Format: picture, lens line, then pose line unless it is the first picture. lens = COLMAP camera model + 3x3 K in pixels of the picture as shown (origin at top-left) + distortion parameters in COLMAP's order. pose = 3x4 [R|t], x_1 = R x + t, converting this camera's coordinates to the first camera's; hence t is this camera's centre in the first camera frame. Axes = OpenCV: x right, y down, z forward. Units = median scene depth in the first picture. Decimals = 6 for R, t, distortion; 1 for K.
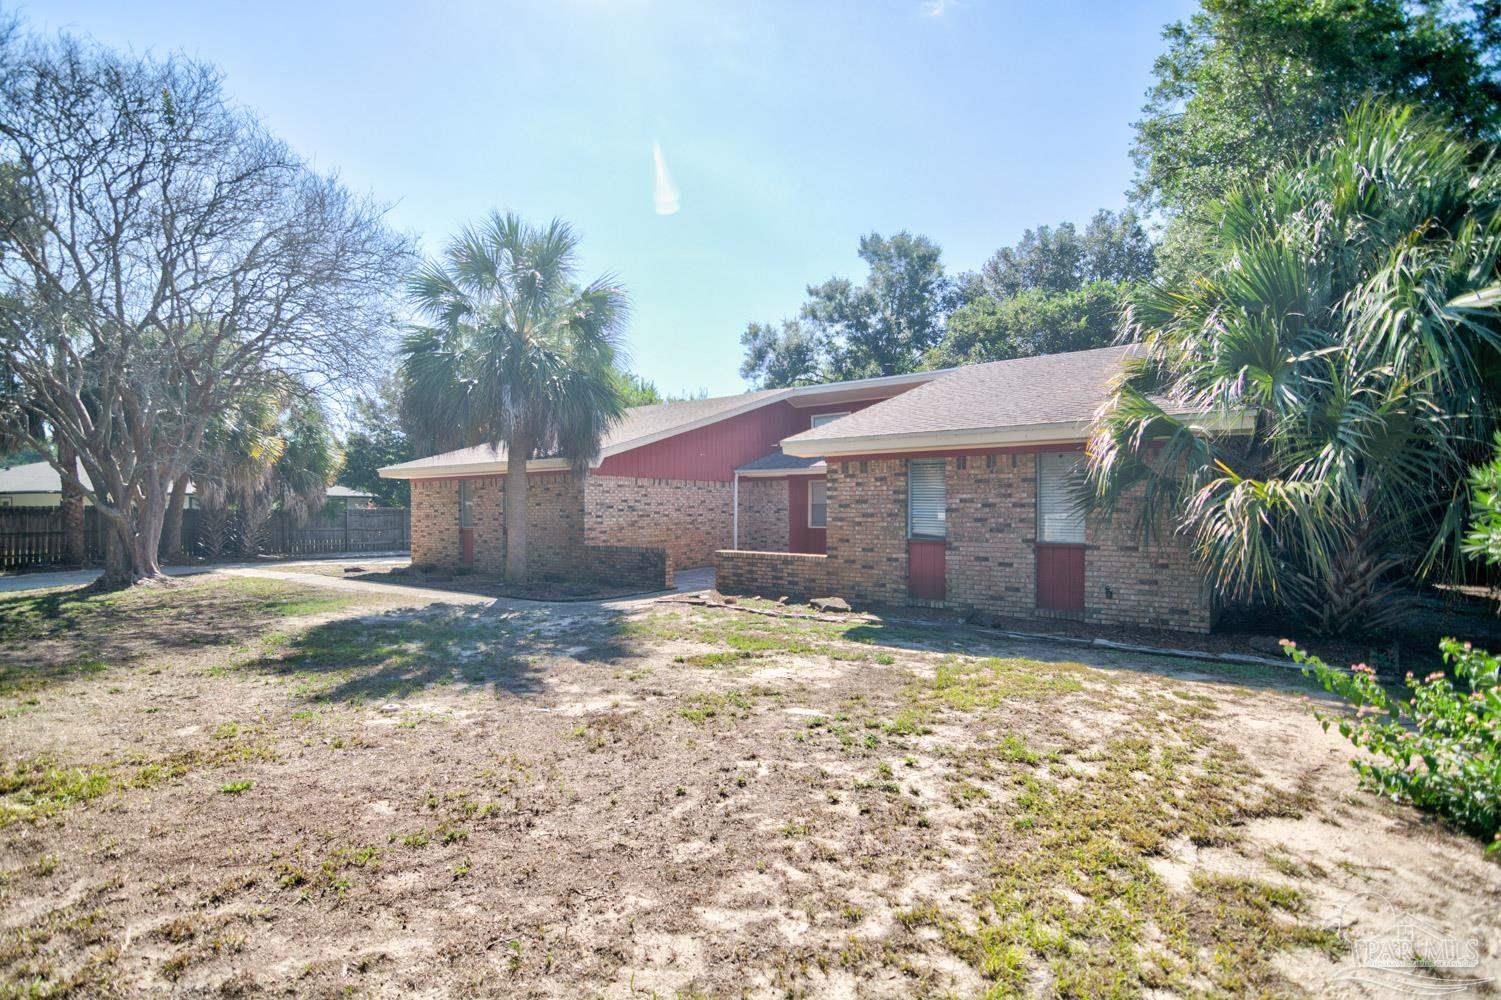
lens RADIAL K [[729.9, 0, 750.8], [0, 729.9, 512.5], [0, 0, 1]] dist [-0.003099, -0.000963]
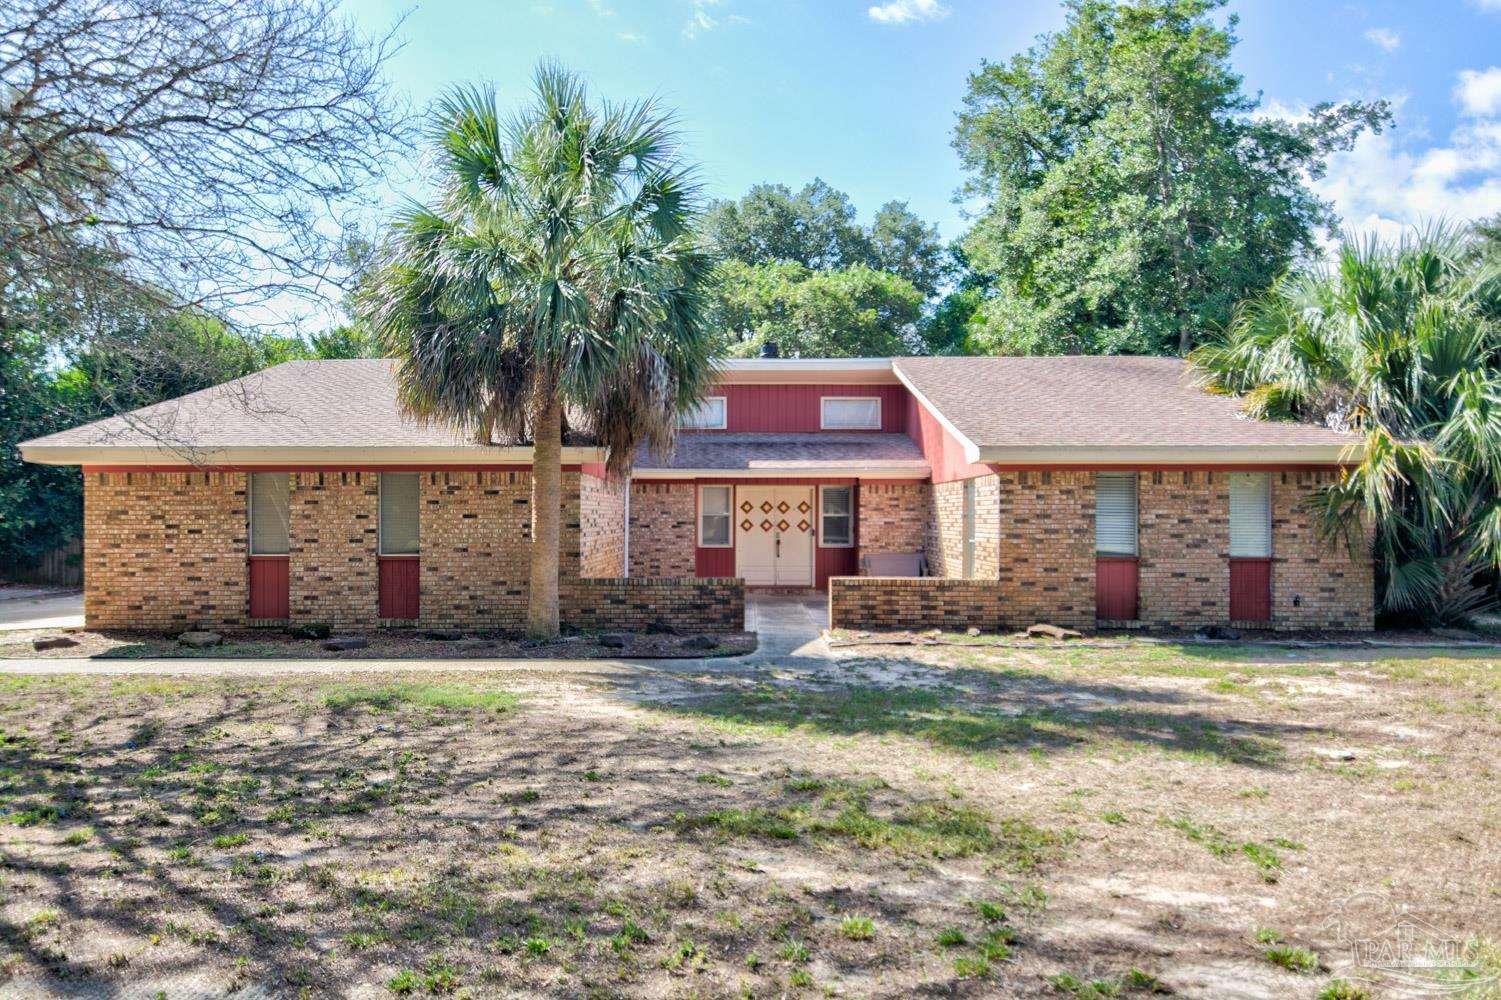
lens RADIAL K [[1052.5, 0, 751.0], [0, 1052.5, 494.9], [0, 0, 1]] dist [-0.005798, -0.000423]
pose [[0.807631, 0.014832, 0.589502, -0.972968], [0.000875, 0.999652, -0.026349, -0.008065], [-0.589688, 0.021796, 0.807337, 0.178883]]
